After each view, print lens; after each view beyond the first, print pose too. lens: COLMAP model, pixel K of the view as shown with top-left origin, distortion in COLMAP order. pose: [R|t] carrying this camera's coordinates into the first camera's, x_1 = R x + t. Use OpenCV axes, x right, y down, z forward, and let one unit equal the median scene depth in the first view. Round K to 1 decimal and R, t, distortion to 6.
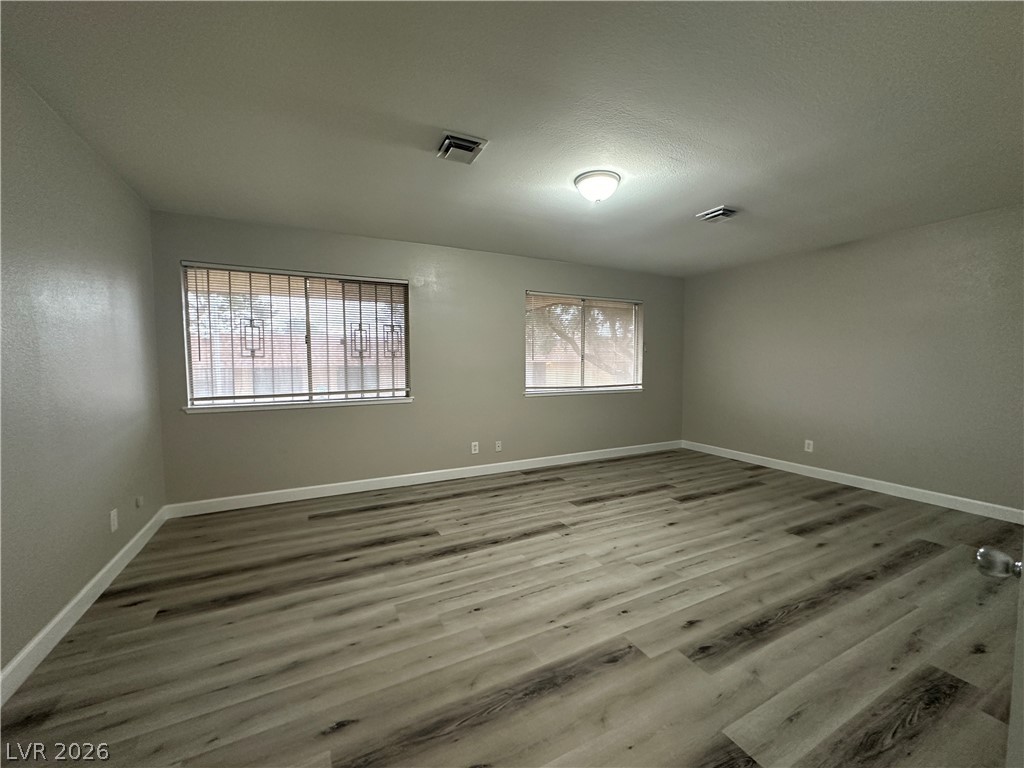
lens RADIAL K [[408.8, 0, 510.4], [0, 408.8, 382.6], [0, 0, 1]] dist [0.002271, -0.000382]
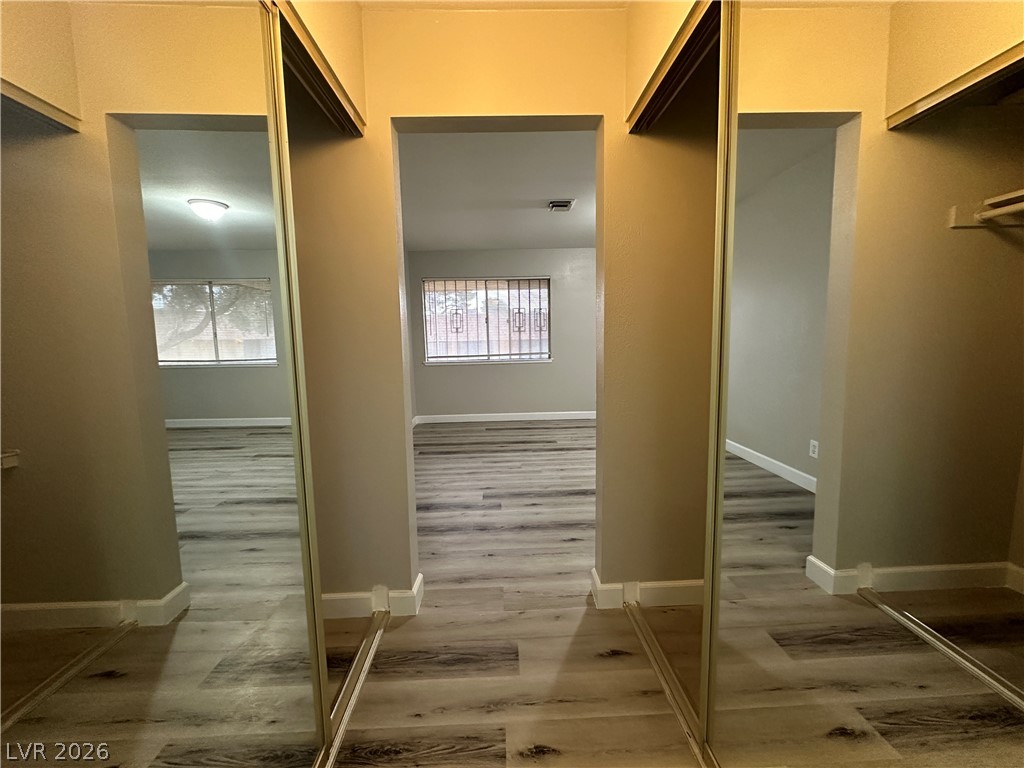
lens RADIAL K [[408.8, 0, 506.3], [0, 408.8, 386.7], [0, 0, 1]] dist [0.002271, -0.000382]
pose [[0.901699, 0.039248, -0.430579, 0.249900], [-0.006567, 0.997000, 0.077126, 0.025929], [0.432315, -0.066717, 0.899251, -0.385330]]
